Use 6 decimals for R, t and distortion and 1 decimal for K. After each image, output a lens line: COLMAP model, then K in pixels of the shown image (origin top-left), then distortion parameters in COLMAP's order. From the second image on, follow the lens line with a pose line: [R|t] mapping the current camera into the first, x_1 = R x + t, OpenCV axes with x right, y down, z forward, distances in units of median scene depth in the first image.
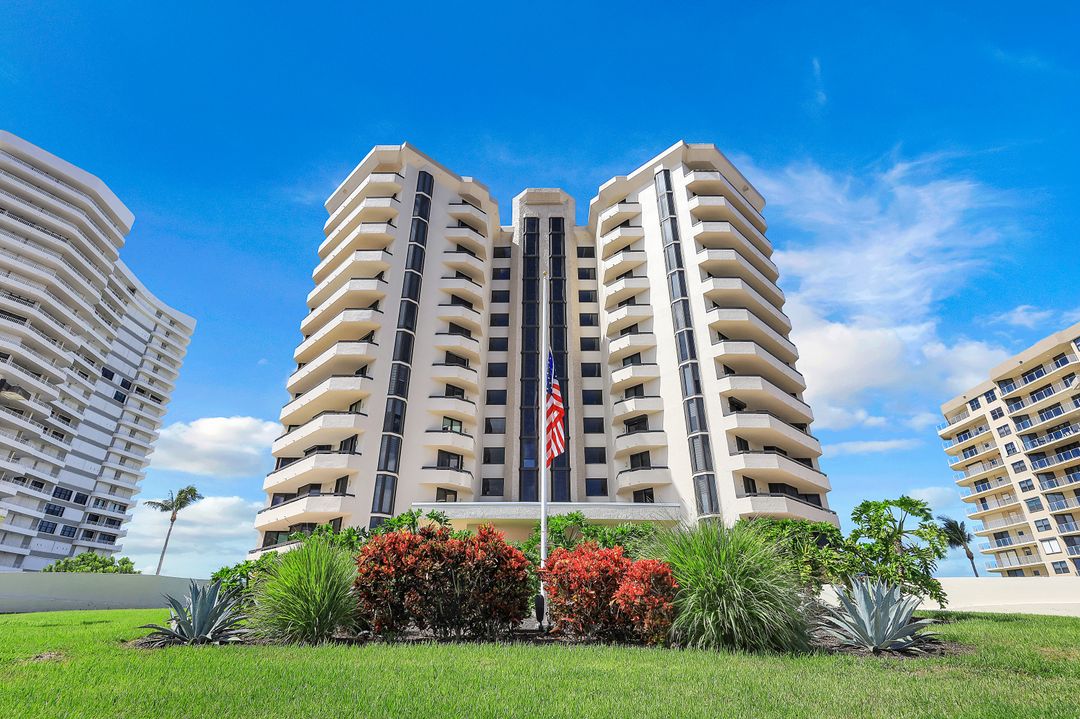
lens RADIAL K [[538.8, 0, 540.0], [0, 538.8, 359.5], [0, 0, 1]] dist [-0.001311, 0.000017]
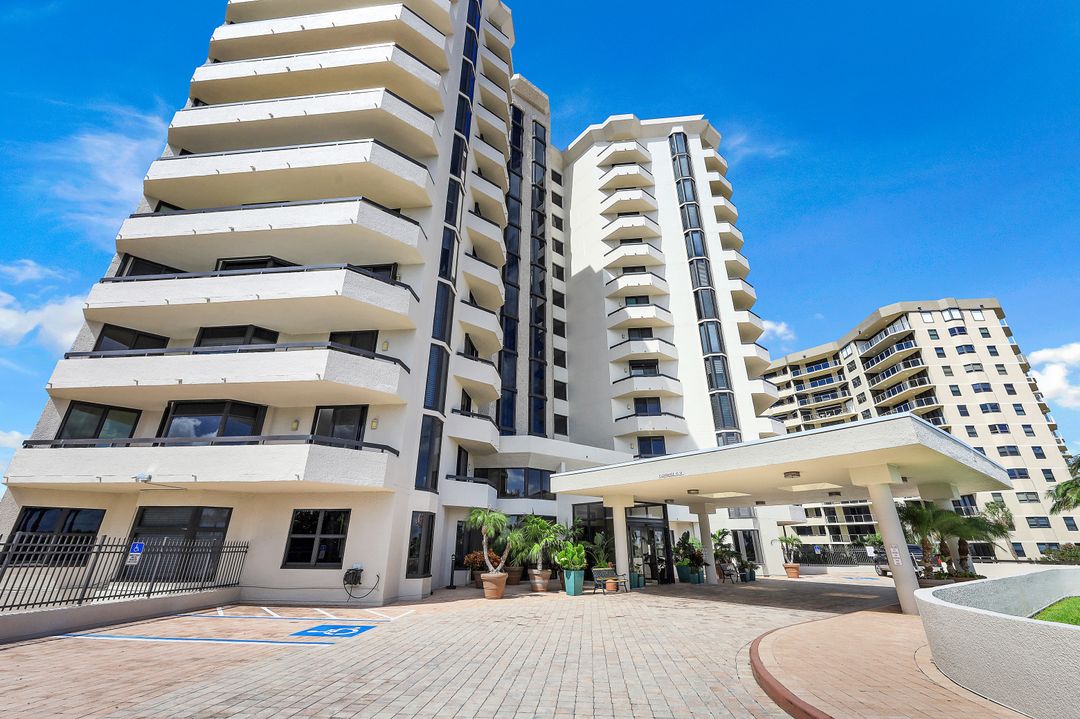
lens RADIAL K [[440.0, 0, 534.3], [0, 440.0, 352.7], [0, 0, 1]] dist [0.001104, -0.000166]
pose [[0.773700, 0.252431, 0.581091, -0.483741], [-0.278758, 0.959280, -0.045564, 0.214305], [-0.568931, -0.126731, 0.812562, 0.573016]]
